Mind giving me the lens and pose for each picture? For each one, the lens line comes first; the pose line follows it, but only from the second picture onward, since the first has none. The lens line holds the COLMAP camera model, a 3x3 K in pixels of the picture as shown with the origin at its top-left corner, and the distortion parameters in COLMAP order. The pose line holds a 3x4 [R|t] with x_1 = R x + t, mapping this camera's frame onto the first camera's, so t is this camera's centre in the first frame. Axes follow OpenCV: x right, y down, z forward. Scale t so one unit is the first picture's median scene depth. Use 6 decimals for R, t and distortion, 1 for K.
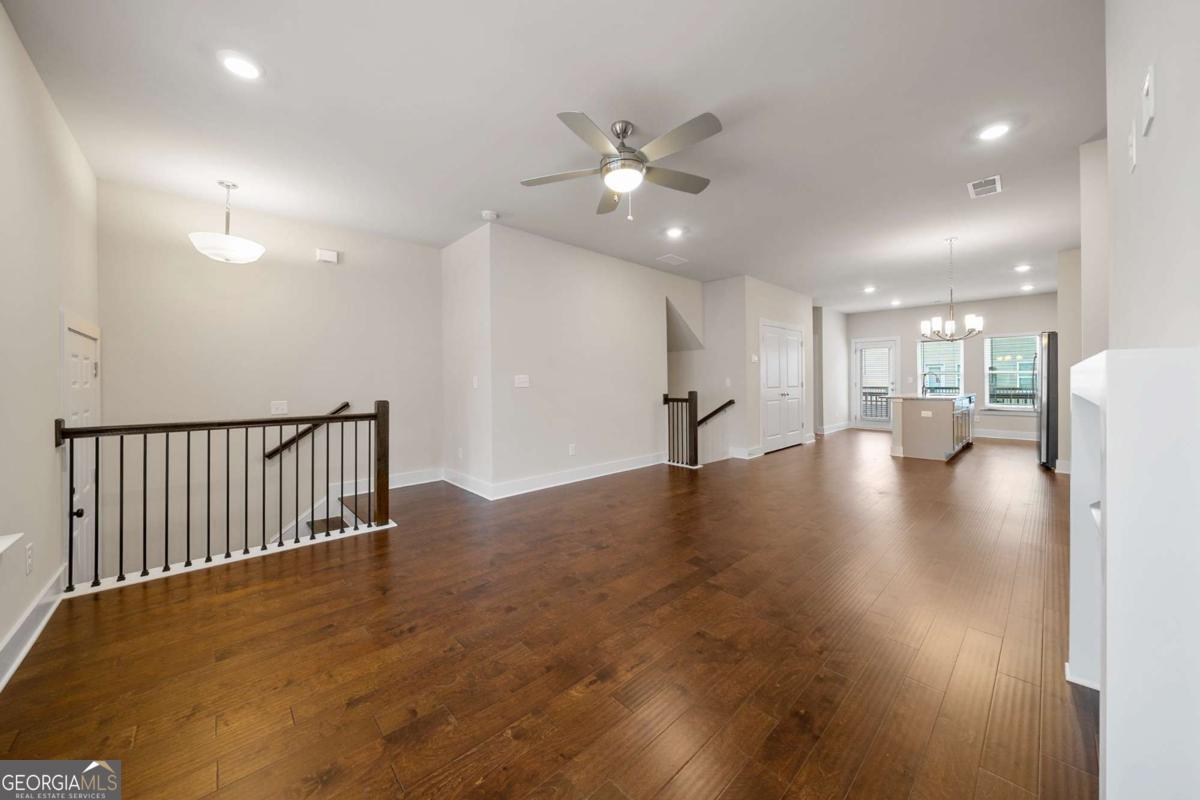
lens RADIAL K [[416.2, 0, 608.7], [0, 416.2, 381.5], [0, 0, 1]] dist [-0.000135, 0.000171]
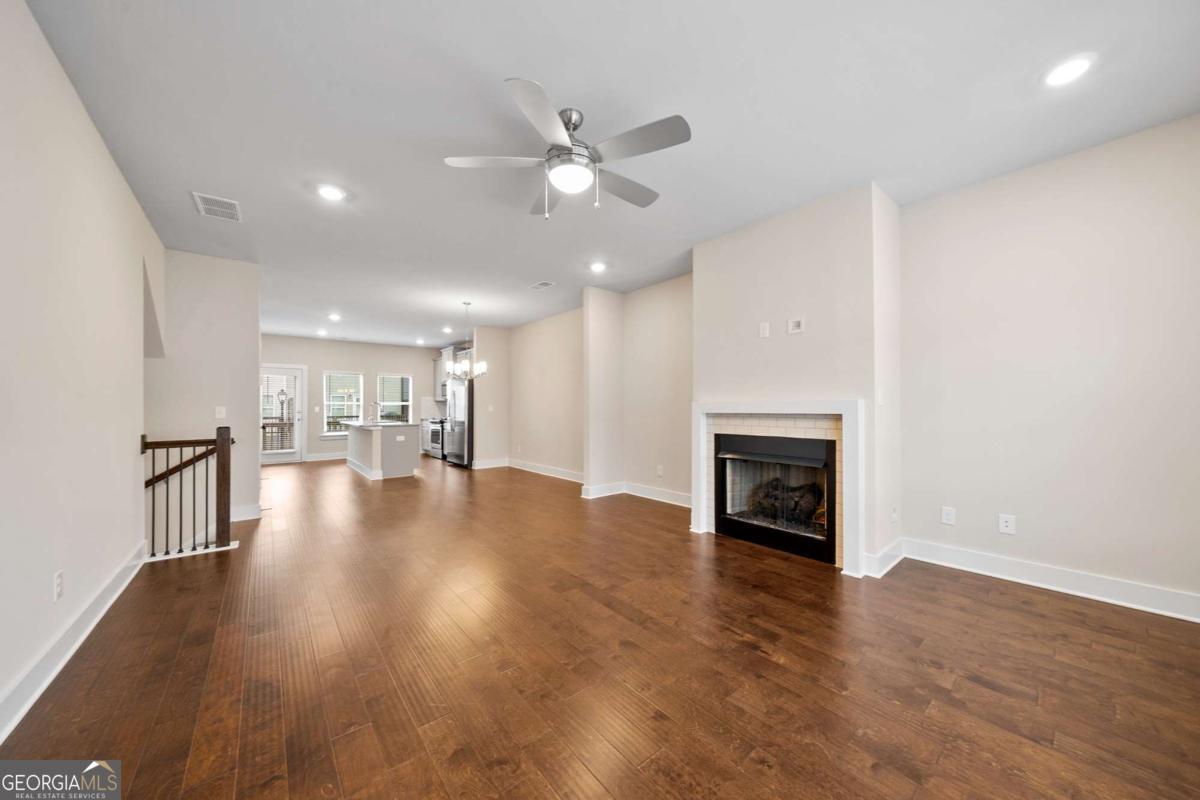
lens RADIAL K [[416.2, 0, 592.0], [0, 416.2, 404.8], [0, 0, 1]] dist [-0.000135, 0.000171]
pose [[0.081242, 0.011036, 0.996633, -0.387115], [0.006317, 0.999913, -0.011587, 0.001758], [-0.996674, 0.007237, 0.081165, 0.414303]]
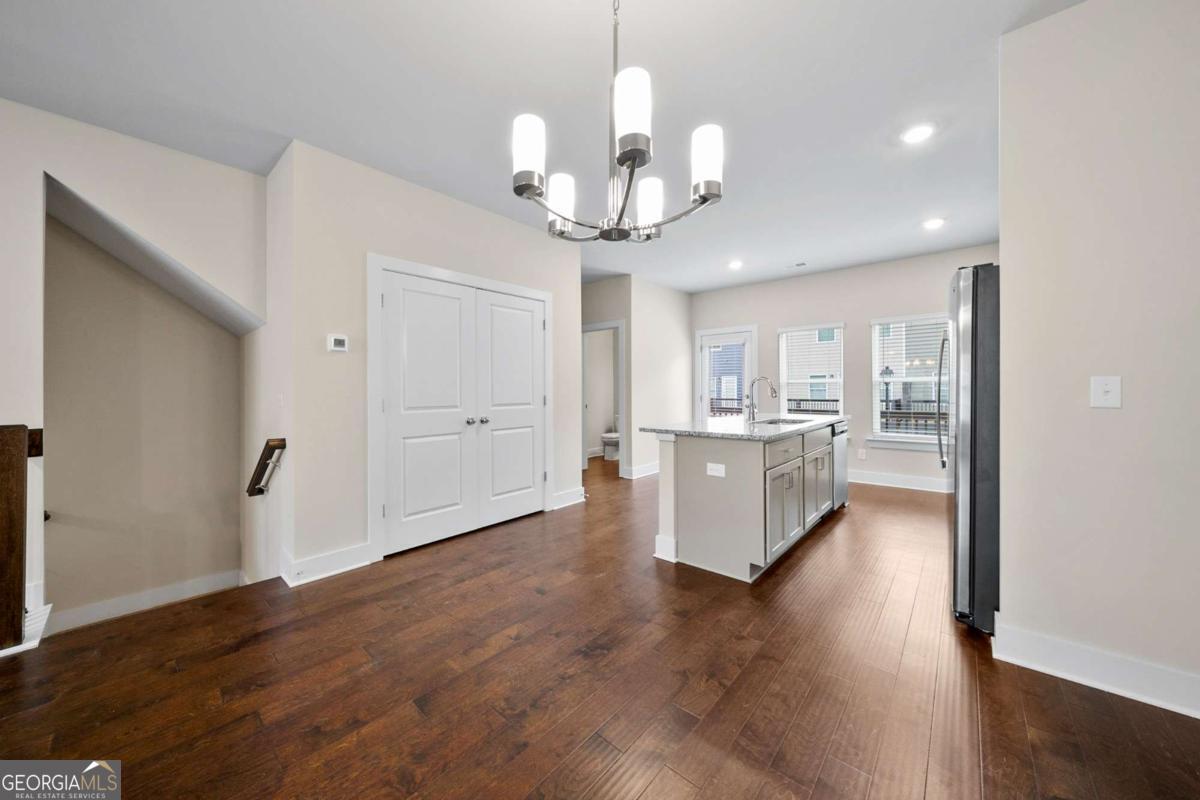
lens RADIAL K [[416.2, 0, 591.0], [0, 416.2, 397.5], [0, 0, 1]] dist [-0.000135, 0.000171]
pose [[0.997136, -0.003432, 0.075553, 0.664237], [0.002955, 0.999975, 0.006419, -0.001035], [-0.075573, -0.006177, 0.997121, 0.634568]]
